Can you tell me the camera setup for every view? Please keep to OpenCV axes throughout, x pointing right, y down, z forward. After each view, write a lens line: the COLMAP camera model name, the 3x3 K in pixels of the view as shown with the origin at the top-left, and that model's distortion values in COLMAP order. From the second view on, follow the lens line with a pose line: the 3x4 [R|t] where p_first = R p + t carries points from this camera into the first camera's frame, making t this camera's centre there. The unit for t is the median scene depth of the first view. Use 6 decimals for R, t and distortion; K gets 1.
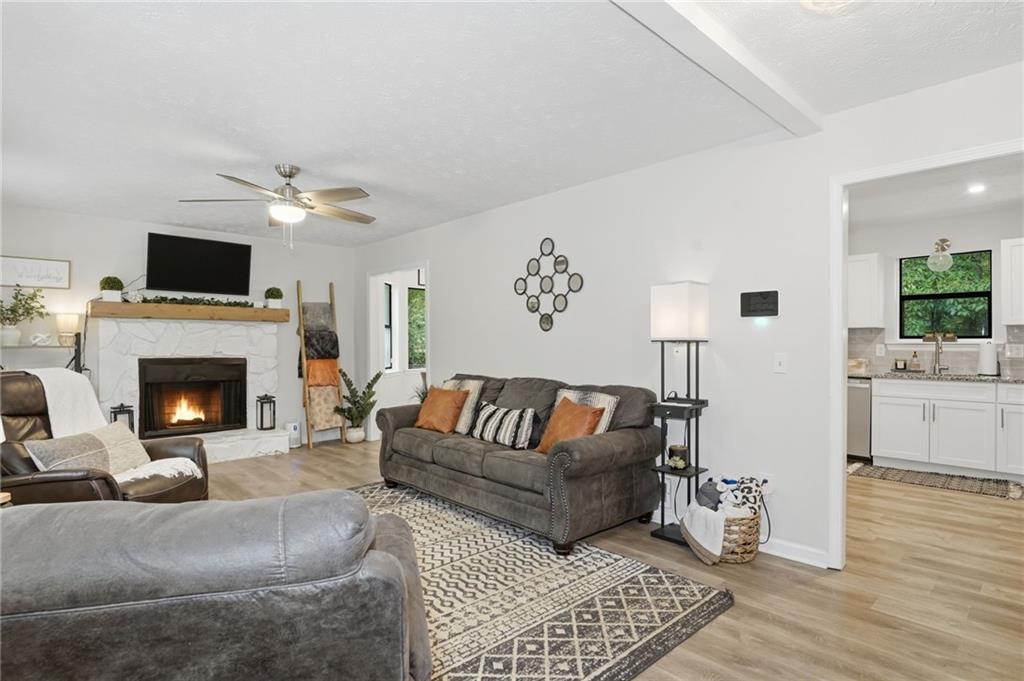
lens RADIAL K [[540.3, 0, 512.0], [0, 540.3, 340.5], [0, 0, 1]] dist [-0.006098, -0.000299]
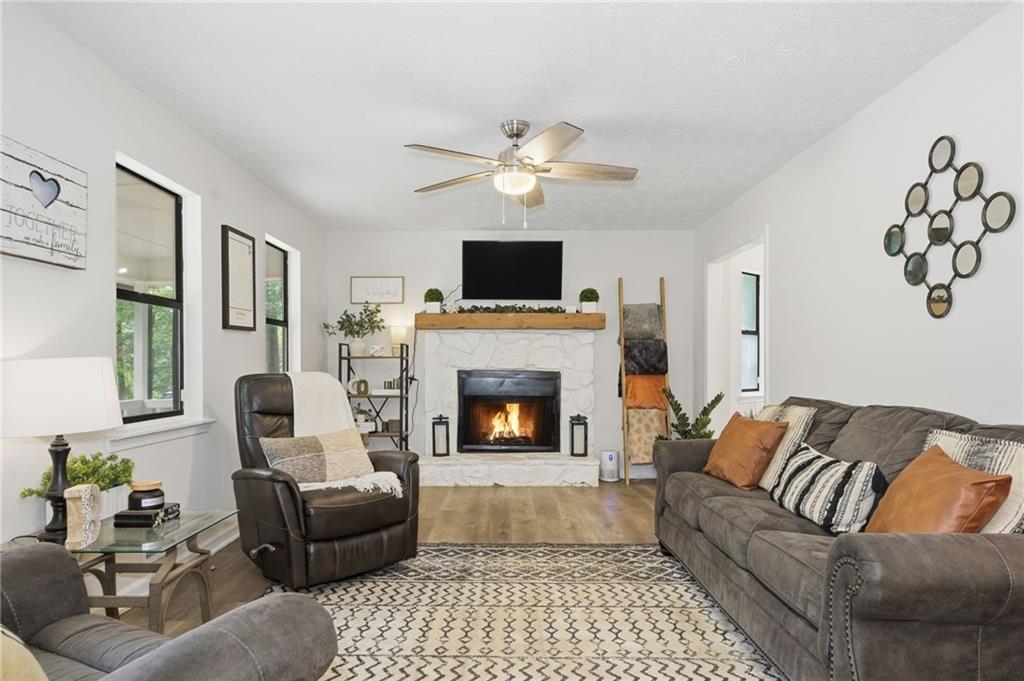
lens RADIAL K [[619.8, 0, 489.7], [0, 619.8, 370.3], [0, 0, 1]] dist [-0.000905, -0.000648]
pose [[0.715035, 0.007037, -0.699053, 0.151419], [0.000580, 0.999943, 0.010659, 0.023204], [0.699088, -0.008027, 0.714991, 0.243202]]
